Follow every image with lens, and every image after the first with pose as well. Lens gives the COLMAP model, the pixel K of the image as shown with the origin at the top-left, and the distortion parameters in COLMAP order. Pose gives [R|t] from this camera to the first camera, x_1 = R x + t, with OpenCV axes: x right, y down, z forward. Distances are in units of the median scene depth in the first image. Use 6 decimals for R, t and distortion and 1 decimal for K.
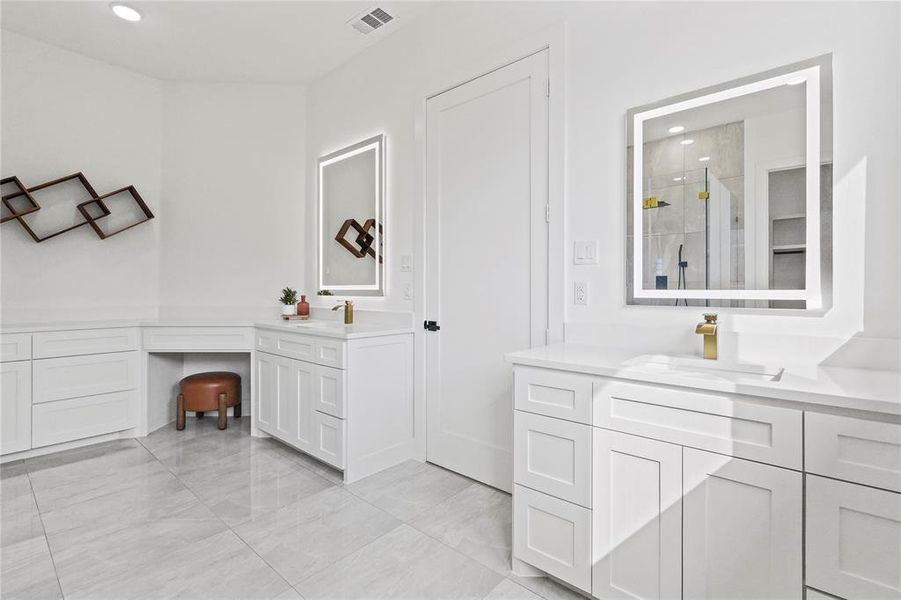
lens RADIAL K [[416.0, 0, 450.6], [0, 416.0, 292.9], [0, 0, 1]] dist [-0.001842, 0.000154]
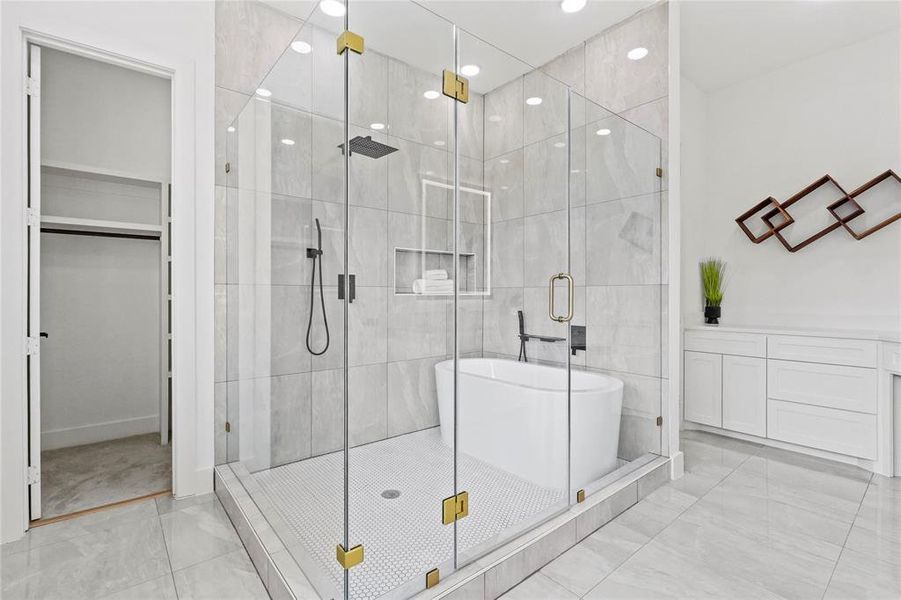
lens RADIAL K [[416.0, 0, 451.9], [0, 416.0, 298.7], [0, 0, 1]] dist [-0.001842, 0.000154]
pose [[-0.164468, 0.004149, -0.986374, 0.206576], [-0.008851, 0.999945, 0.005682, 0.001203], [0.986343, 0.009665, -0.164422, 0.299695]]
